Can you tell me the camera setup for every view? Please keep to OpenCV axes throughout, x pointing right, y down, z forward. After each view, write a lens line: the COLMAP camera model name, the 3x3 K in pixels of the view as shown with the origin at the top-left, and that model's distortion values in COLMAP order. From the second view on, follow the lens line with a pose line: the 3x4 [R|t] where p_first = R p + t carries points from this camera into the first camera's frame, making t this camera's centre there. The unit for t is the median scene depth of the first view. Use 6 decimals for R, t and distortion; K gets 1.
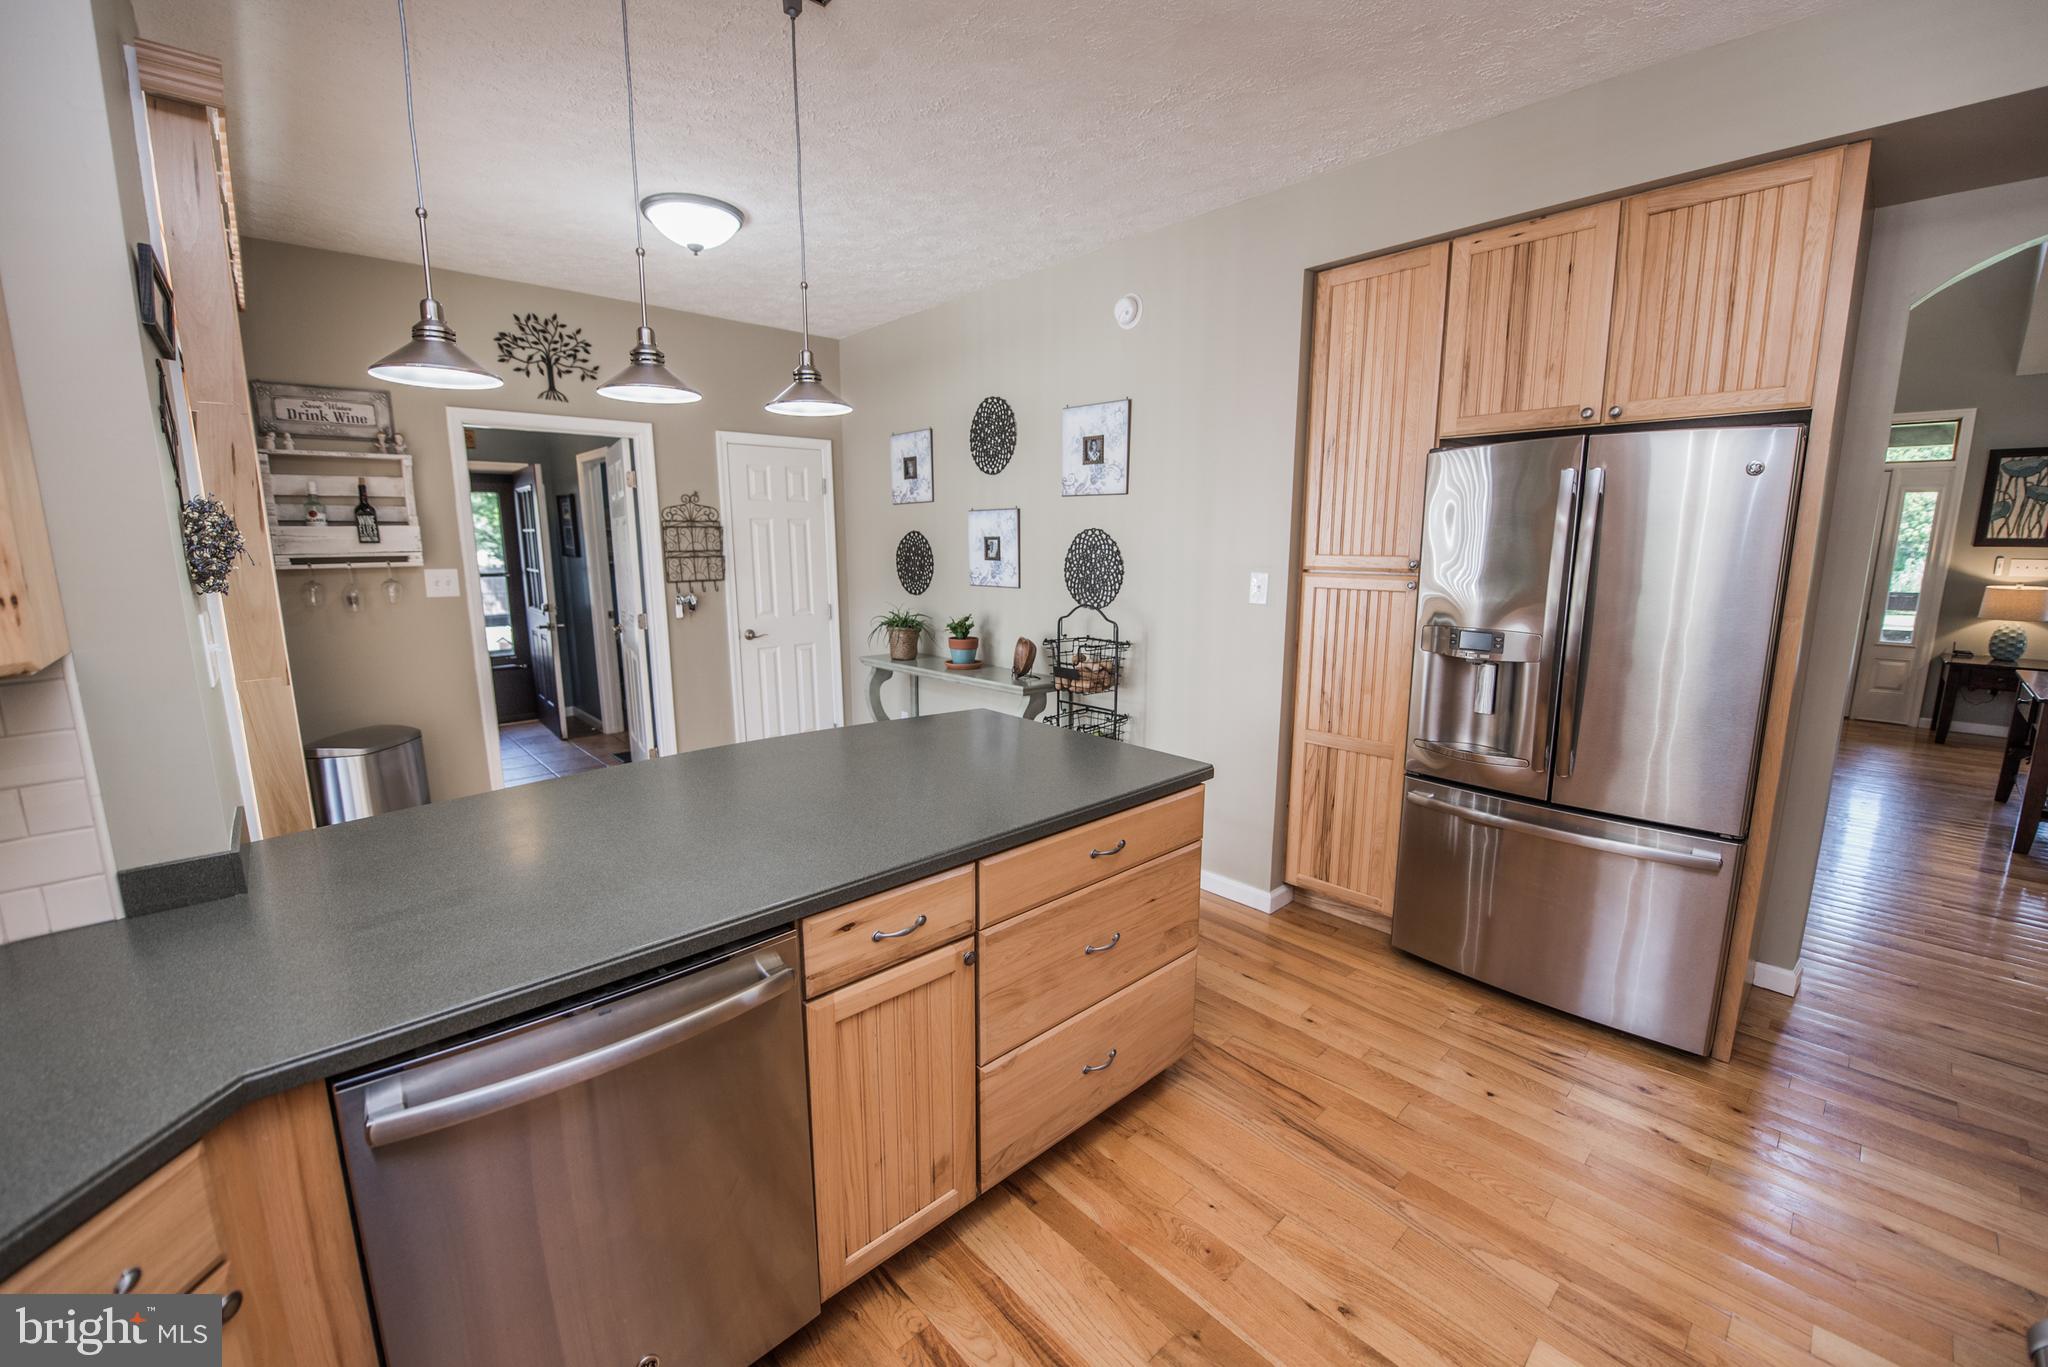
lens RADIAL K [[814.9, 0, 1019.4], [0, 814.9, 682.8], [0, 0, 1]] dist [-0.016594, -0.001538]
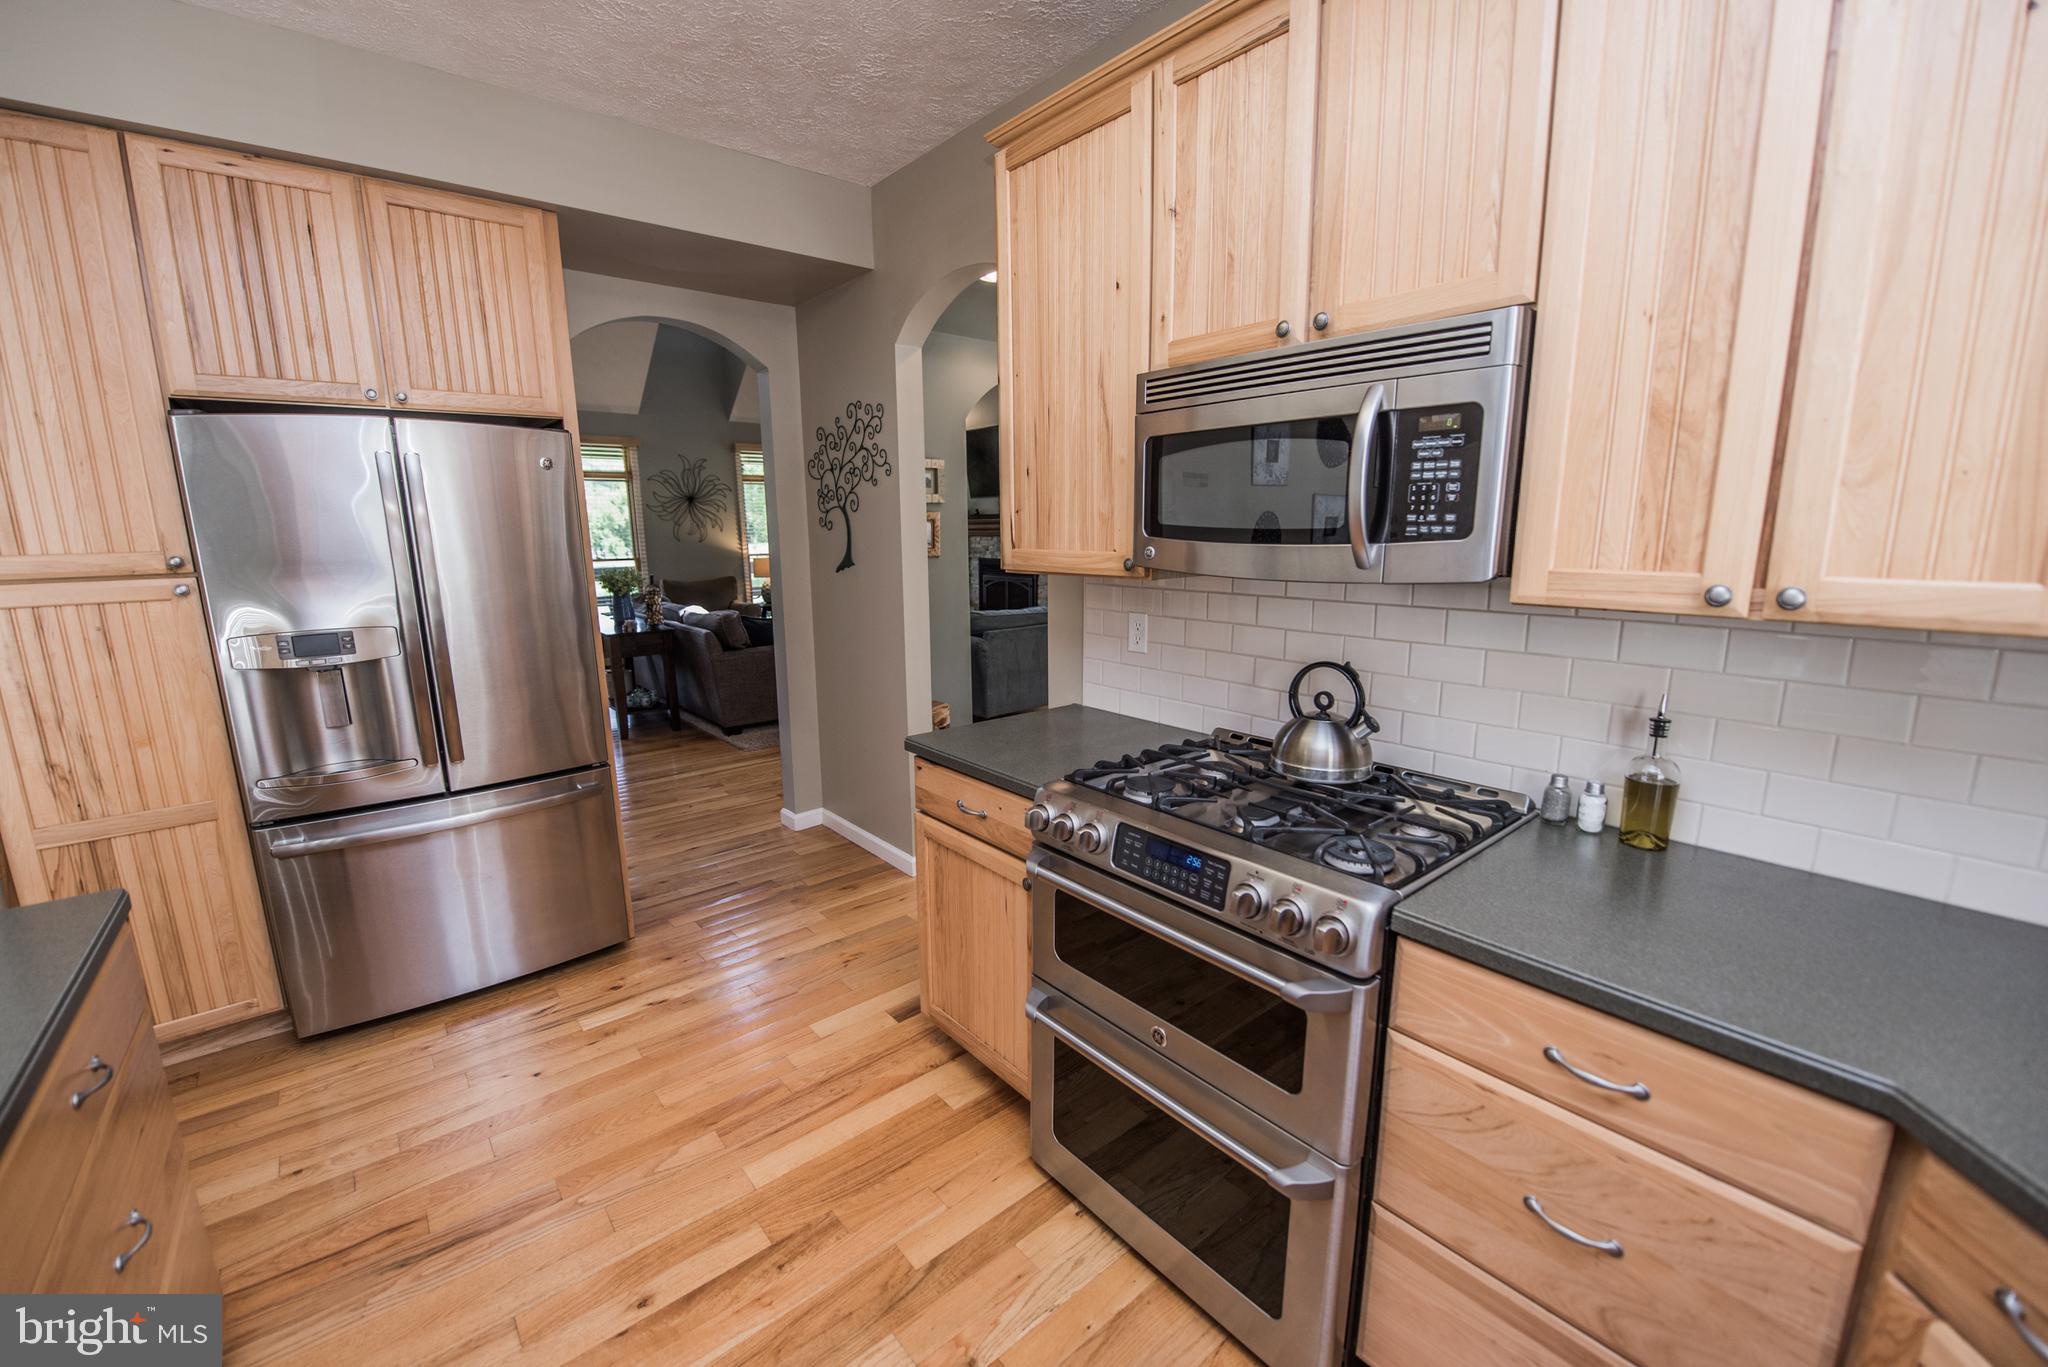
lens RADIAL K [[814.9, 0, 1019.4], [0, 814.9, 682.8], [0, 0, 1]] dist [-0.016594, -0.001538]
pose [[0.046871, -0.188382, 0.980977, -0.229908], [0.186470, 0.966443, 0.176682, -0.023357], [-0.981342, 0.174641, 0.080425, 0.195367]]
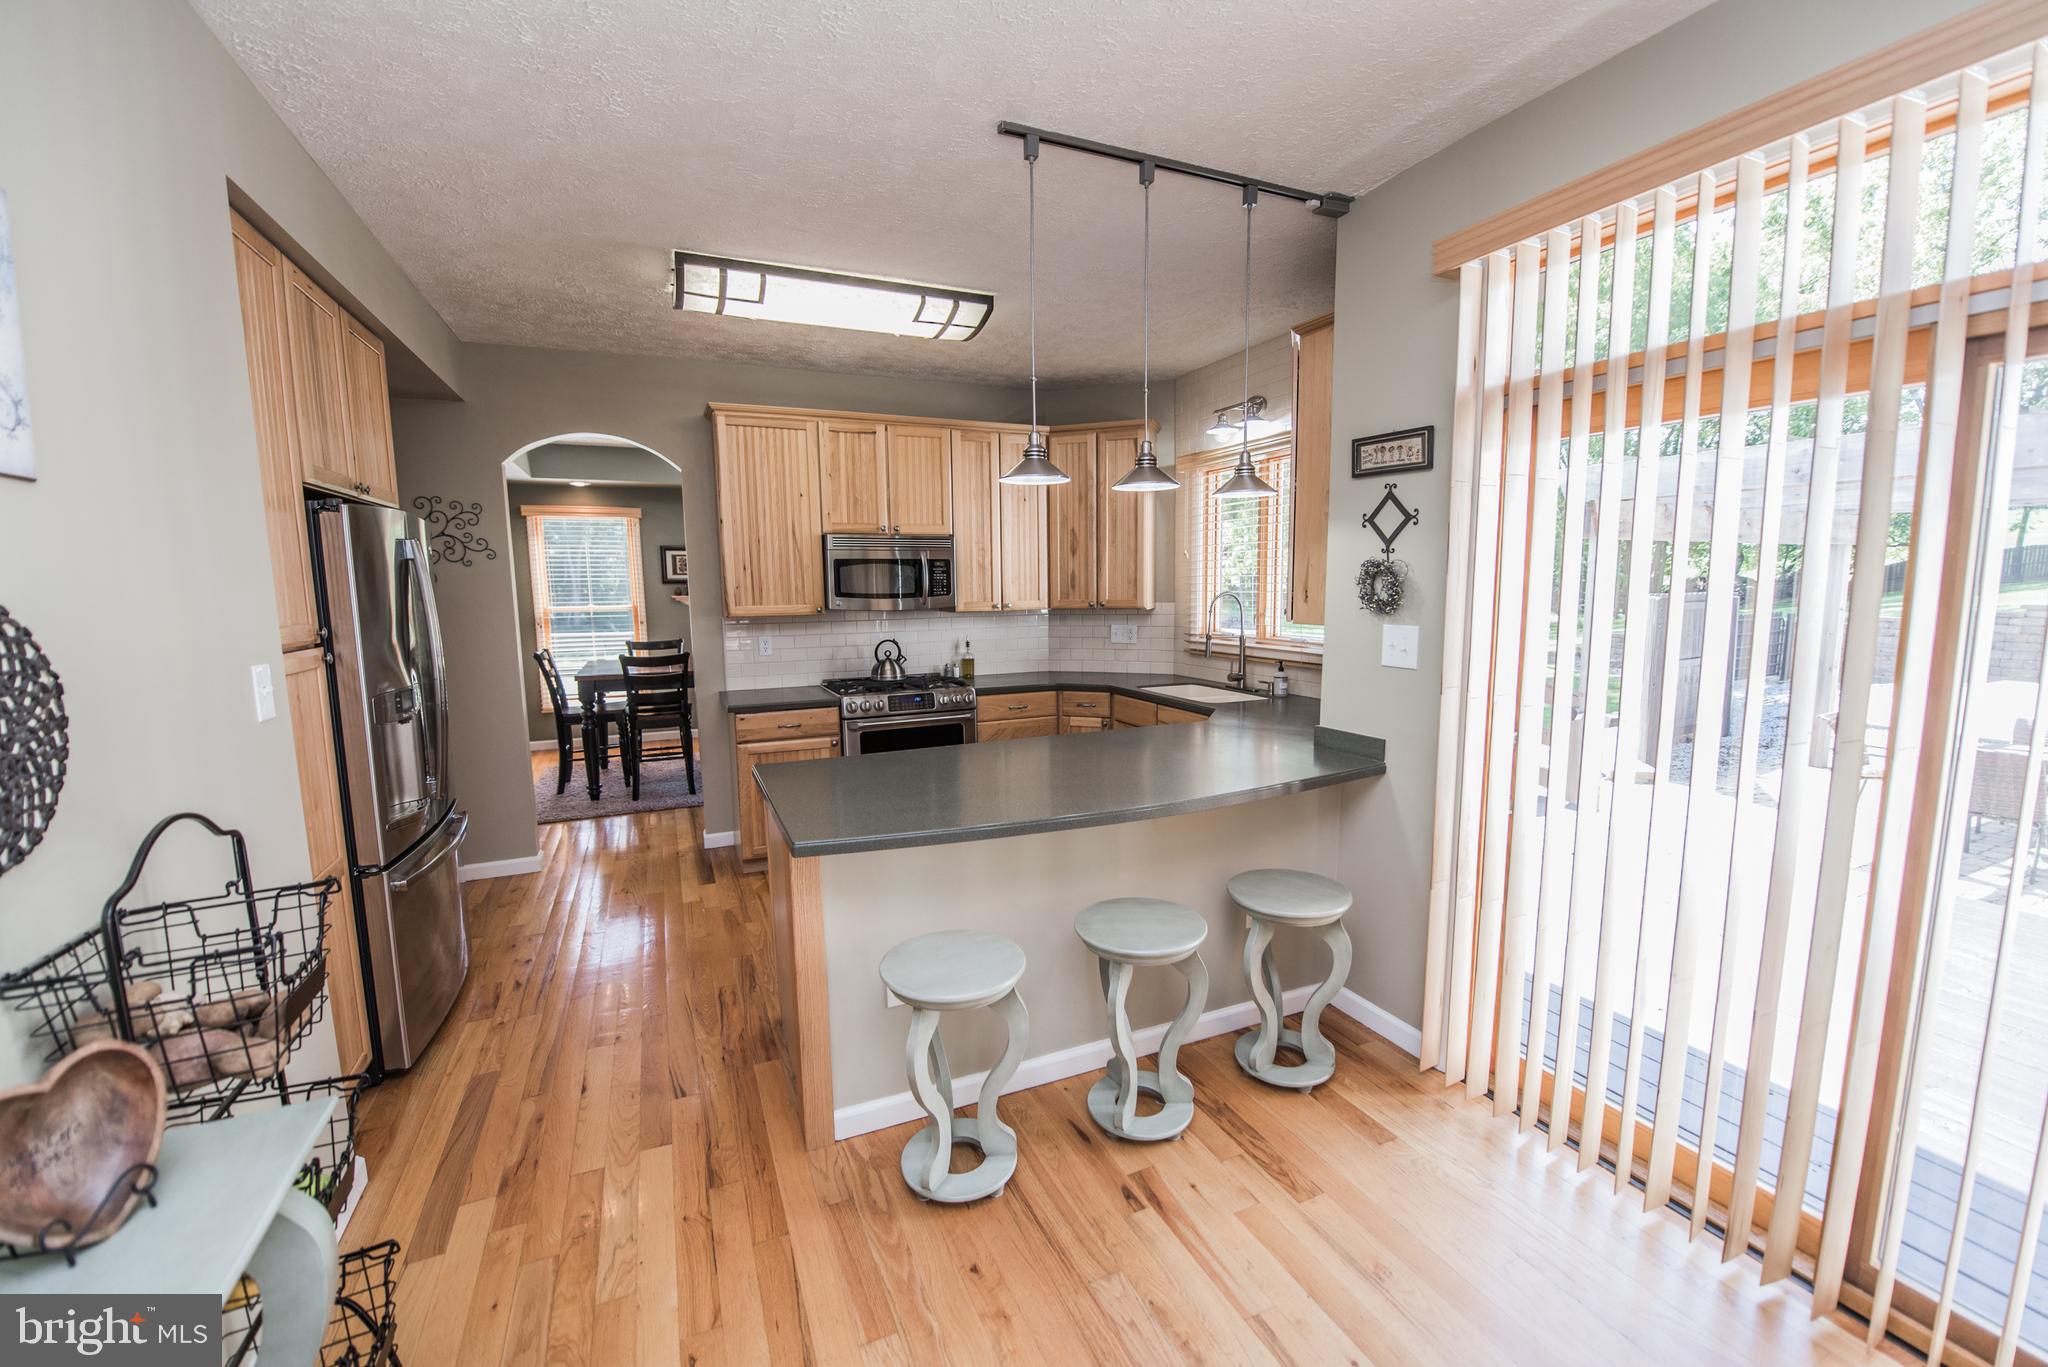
lens RADIAL K [[825.3, 0, 1020.5], [0, 825.3, 680.7], [0, 0, 1]] dist [-0.014643, -0.002052]
pose [[-0.945761, -0.026187, 0.323807, -0.465188], [0.071522, 0.955505, 0.286174, -0.300117], [-0.316893, 0.293811, -0.901806, 1.602699]]
